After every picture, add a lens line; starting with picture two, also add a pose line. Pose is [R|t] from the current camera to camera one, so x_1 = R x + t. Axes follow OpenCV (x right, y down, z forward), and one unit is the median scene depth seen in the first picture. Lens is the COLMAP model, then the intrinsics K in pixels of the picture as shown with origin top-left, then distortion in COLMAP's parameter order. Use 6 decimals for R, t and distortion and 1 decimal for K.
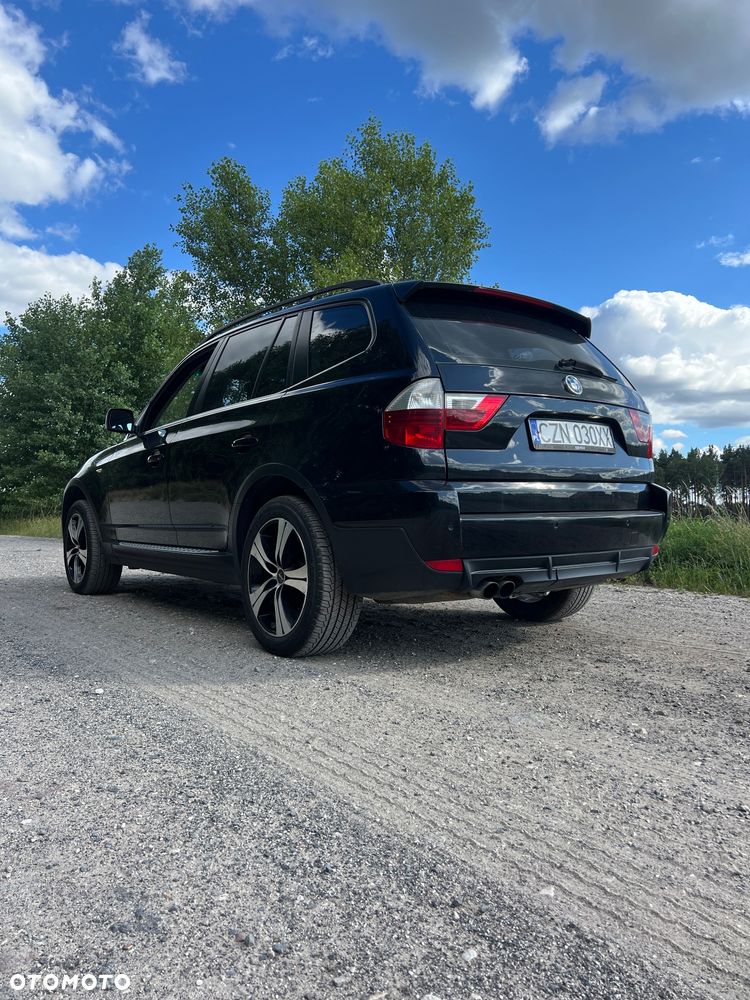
lens RADIAL K [[805.0, 0, 392.0], [0, 805.0, 500.6], [0, 0, 1]] dist [0.031447, -0.051206]
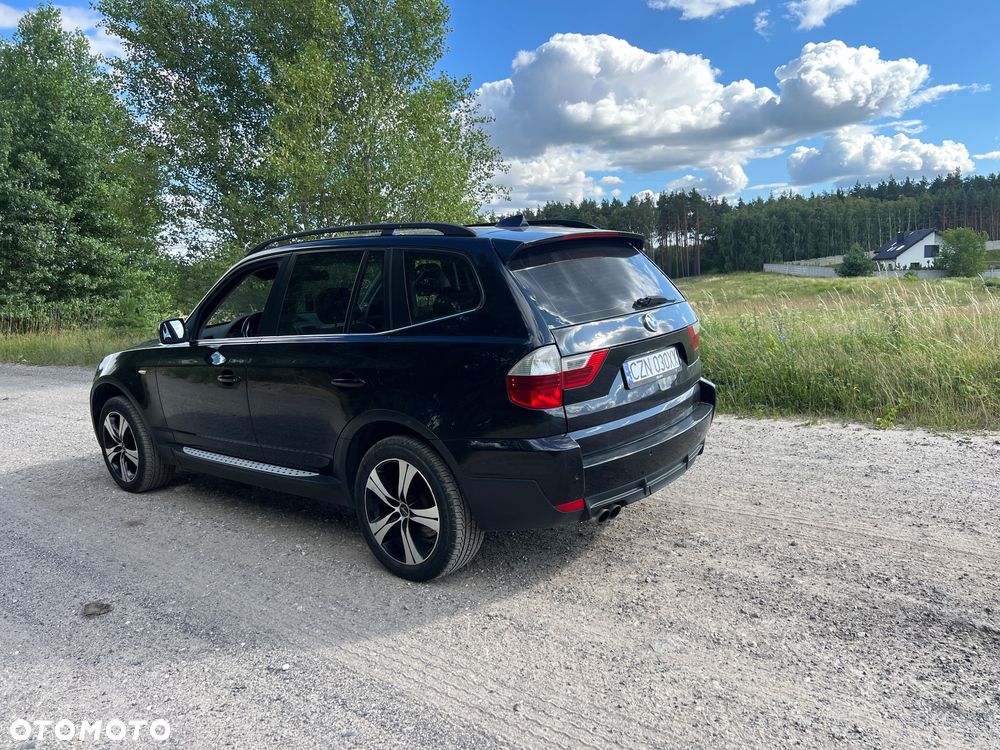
lens RADIAL K [[800.0, 0, 539.2], [0, 800.0, 379.6], [0, 0, 1]] dist [0.028224, 0.015329]
pose [[0.969545, -0.088467, 0.228379, -0.200644], [0.052656, 0.985971, 0.158393, -0.253732], [-0.239188, -0.141543, 0.960601, -0.070514]]
